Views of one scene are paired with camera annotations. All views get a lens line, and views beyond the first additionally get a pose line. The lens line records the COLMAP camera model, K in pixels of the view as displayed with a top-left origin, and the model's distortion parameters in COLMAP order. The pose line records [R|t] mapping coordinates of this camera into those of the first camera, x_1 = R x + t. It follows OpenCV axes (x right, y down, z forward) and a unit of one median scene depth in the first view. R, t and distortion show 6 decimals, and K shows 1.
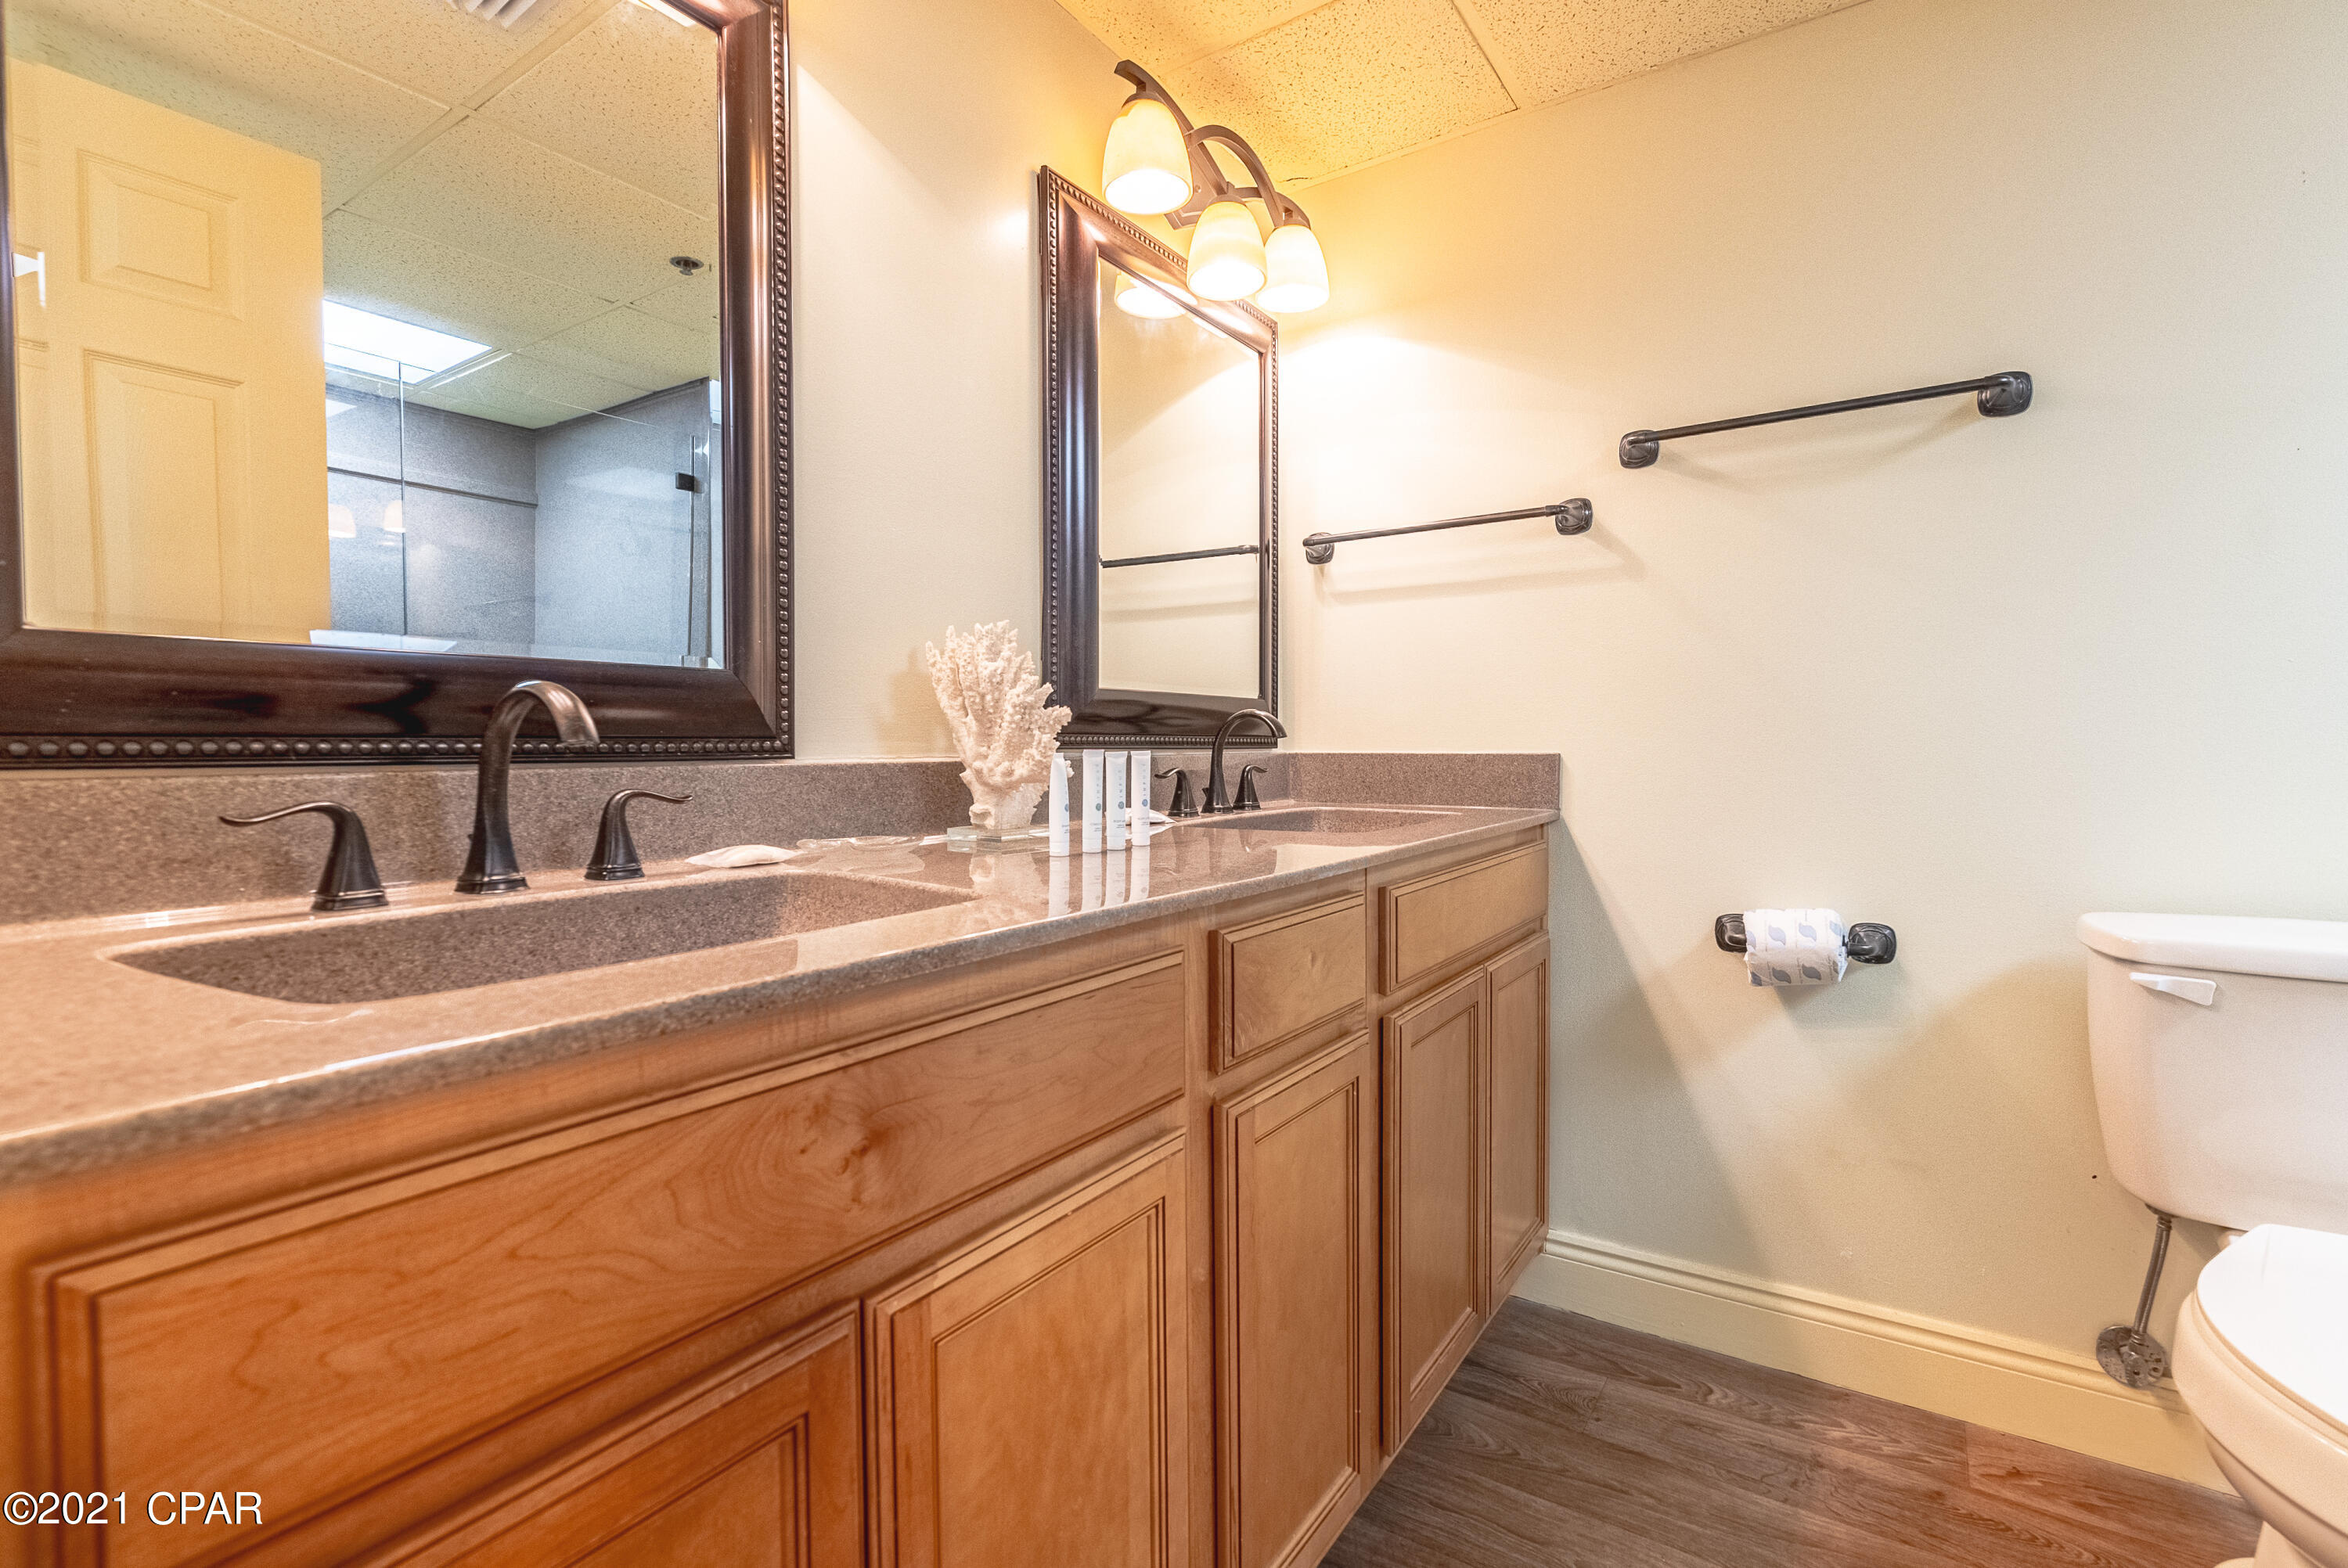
lens RADIAL K [[1076.7, 0, 1174.0], [0, 1076.7, 784.0], [0, 0, 1]] dist [0.001407, 0.000275]
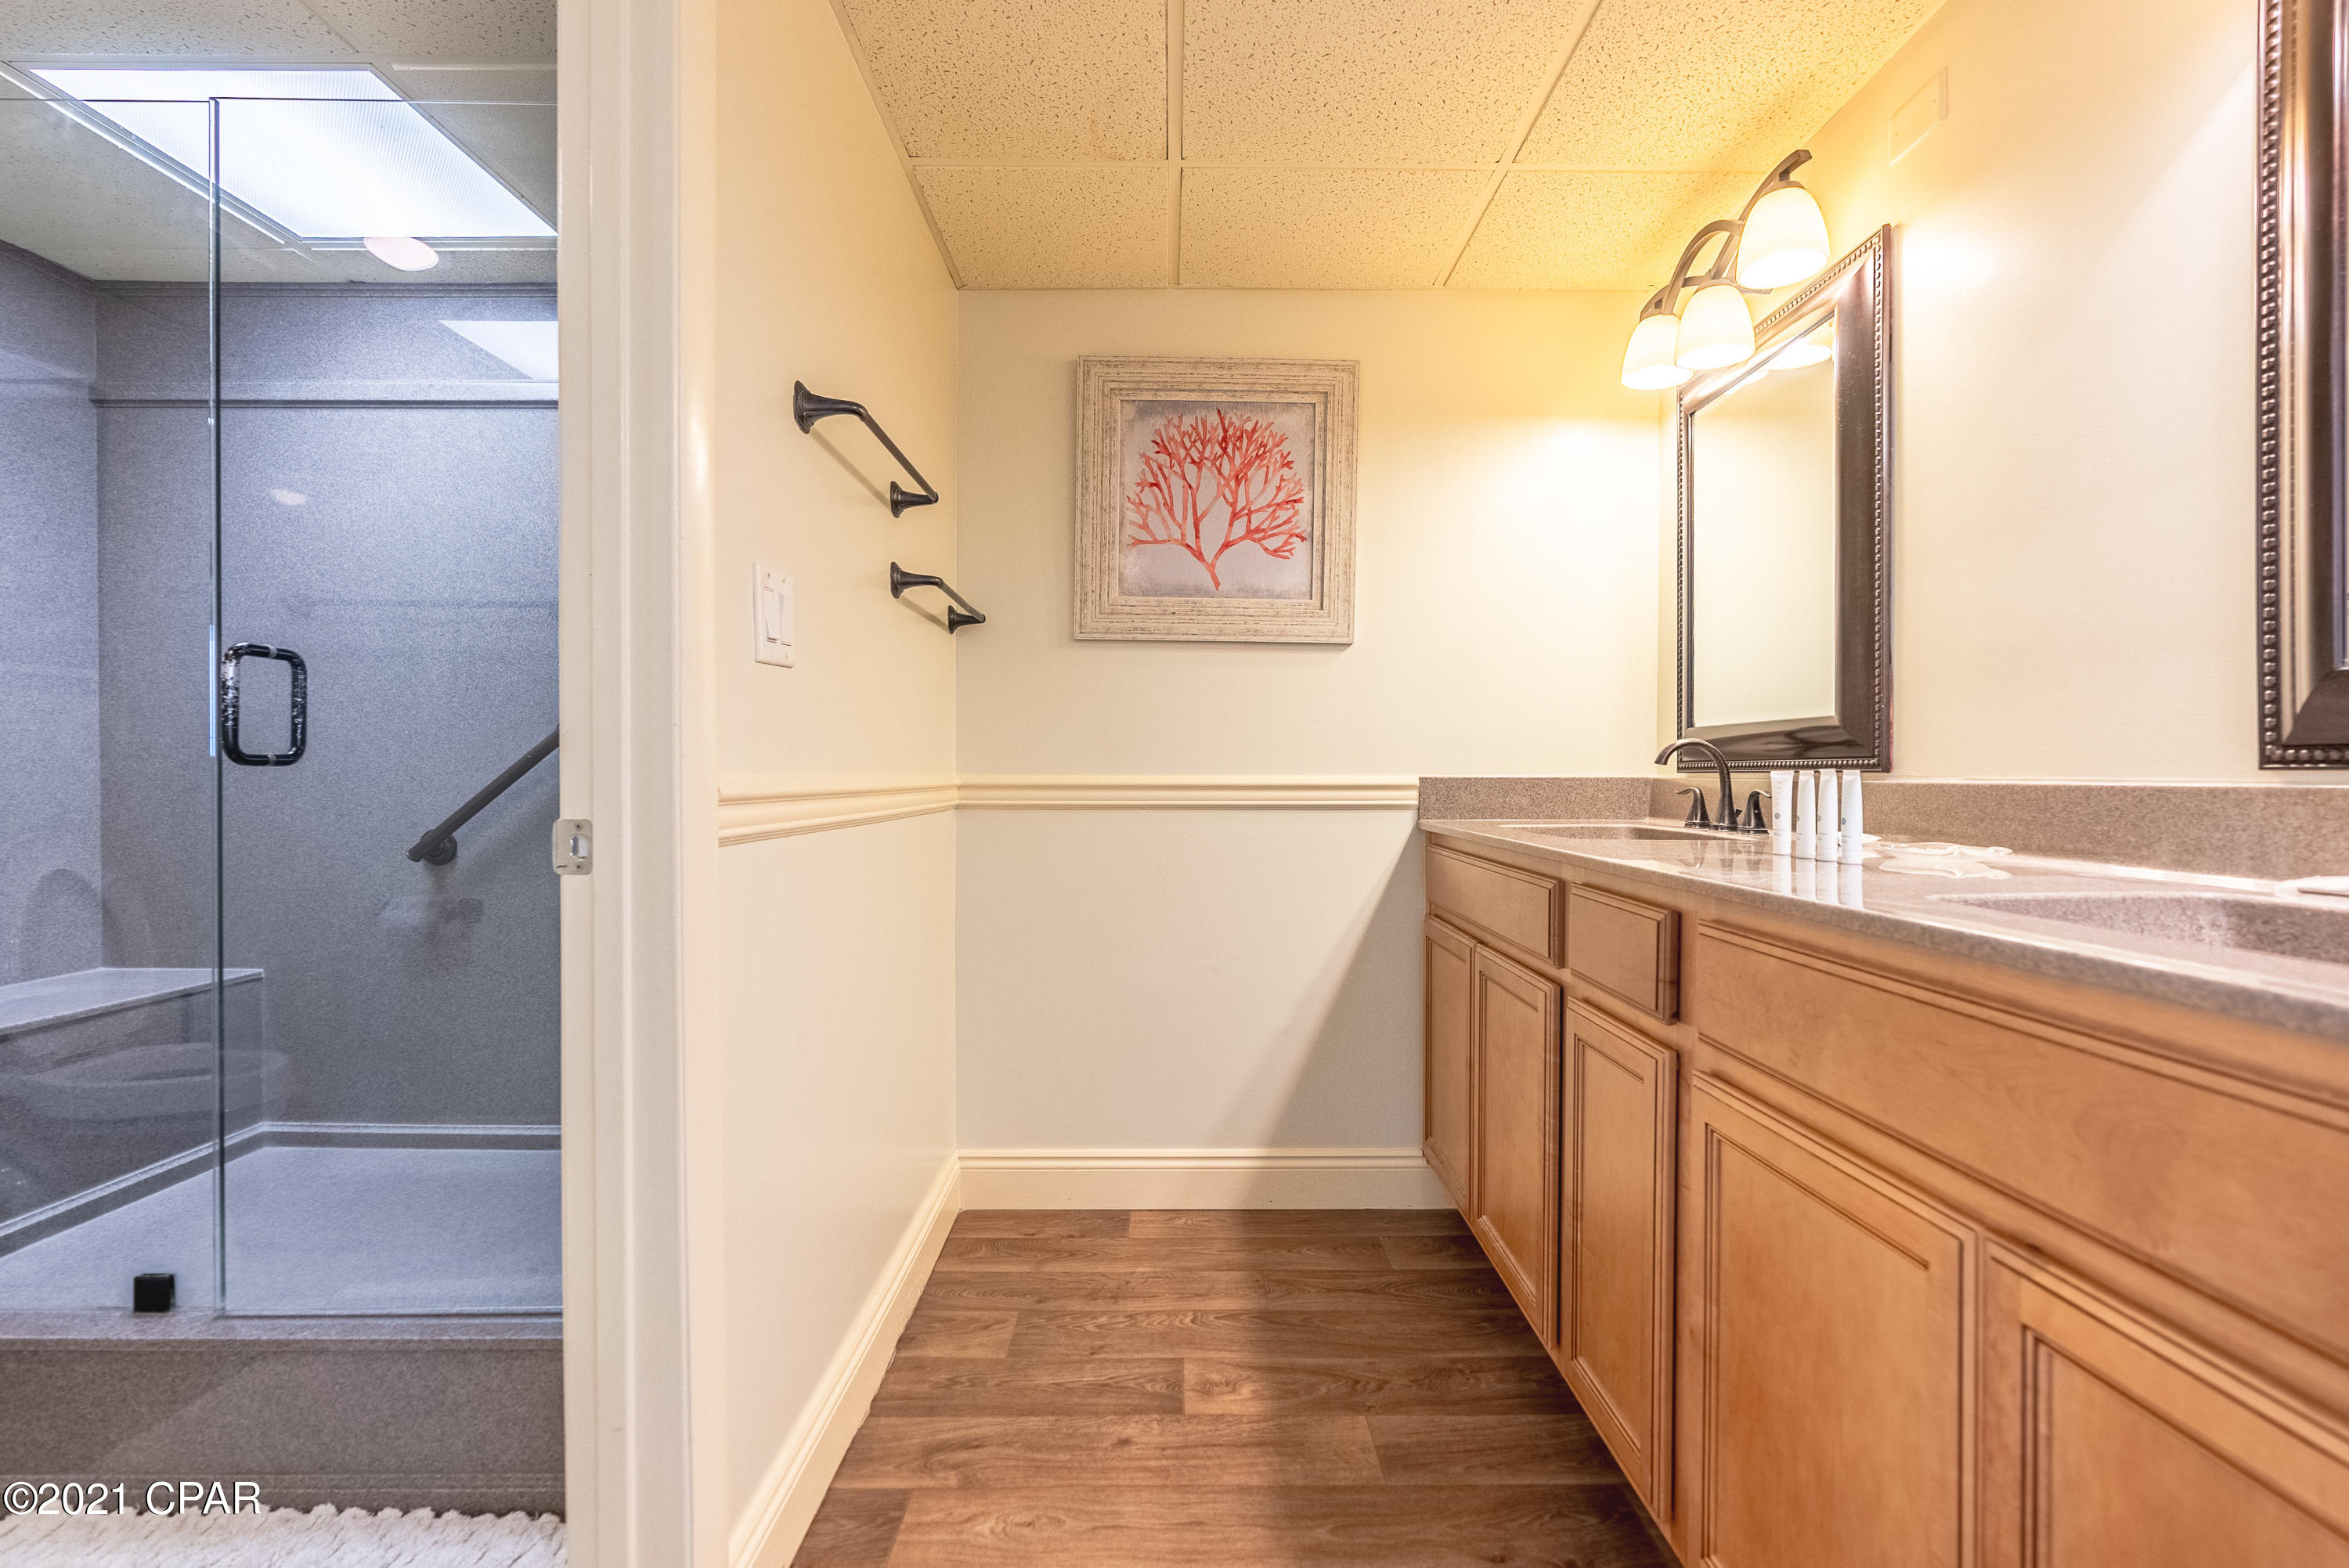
lens RADIAL K [[1077.2, 0, 1174.5], [0, 1077.2, 784.0], [0, 0, 1]] dist [0.001407, 0.000275]
pose [[-0.824432, 0.016311, -0.565727, 1.181350], [-0.007524, 0.999180, 0.039773, -0.068398], [0.565912, 0.037047, -0.823633, 1.955126]]
